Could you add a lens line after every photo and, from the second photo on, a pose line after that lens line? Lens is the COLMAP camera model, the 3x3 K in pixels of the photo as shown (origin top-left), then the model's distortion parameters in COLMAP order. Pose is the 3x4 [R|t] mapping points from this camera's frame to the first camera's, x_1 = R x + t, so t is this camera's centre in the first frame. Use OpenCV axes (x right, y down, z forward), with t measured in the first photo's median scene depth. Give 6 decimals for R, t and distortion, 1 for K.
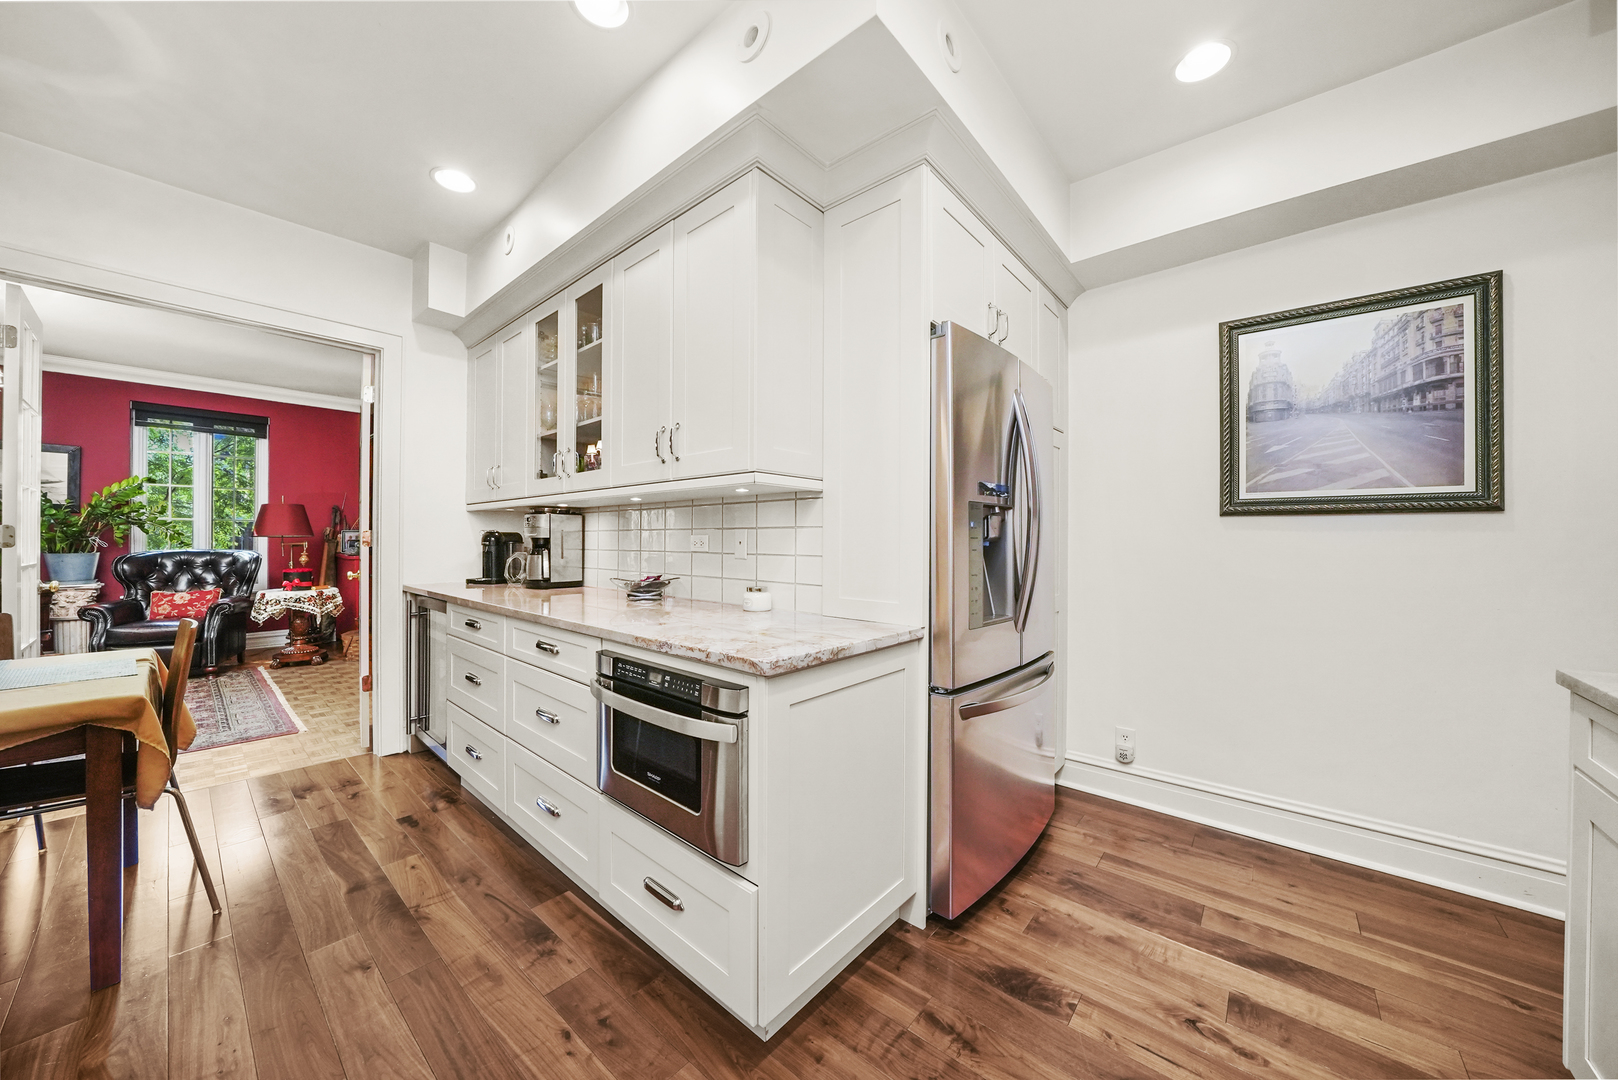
lens RADIAL K [[564.0, 0, 810.1], [0, 564.0, 541.9], [0, 0, 1]] dist [-0.021733, 0.000288]
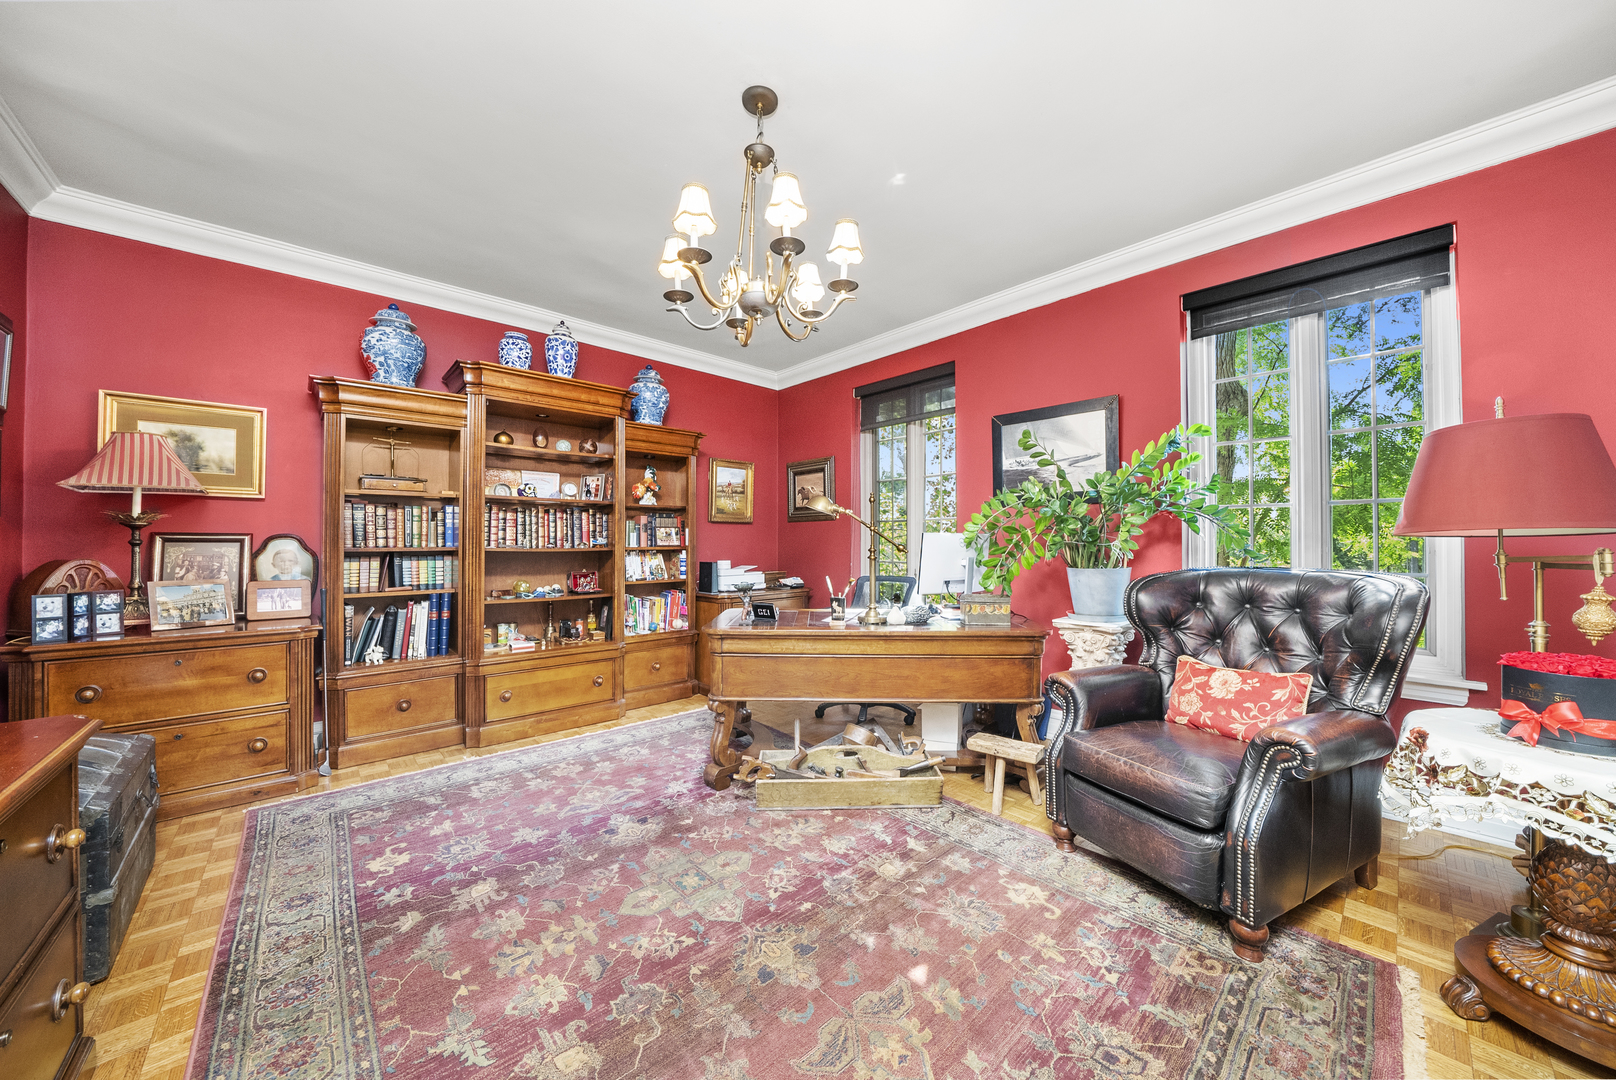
lens RADIAL K [[563.3, 0, 809.1], [0, 563.3, 541.8], [0, 0, 1]] dist [-0.021733, 0.000288]
pose [[-0.110295, -0.015325, -0.993781, -0.650721], [-0.002659, 0.999882, -0.015124, 0.002039], [0.993895, 0.000975, -0.110323, 0.690368]]
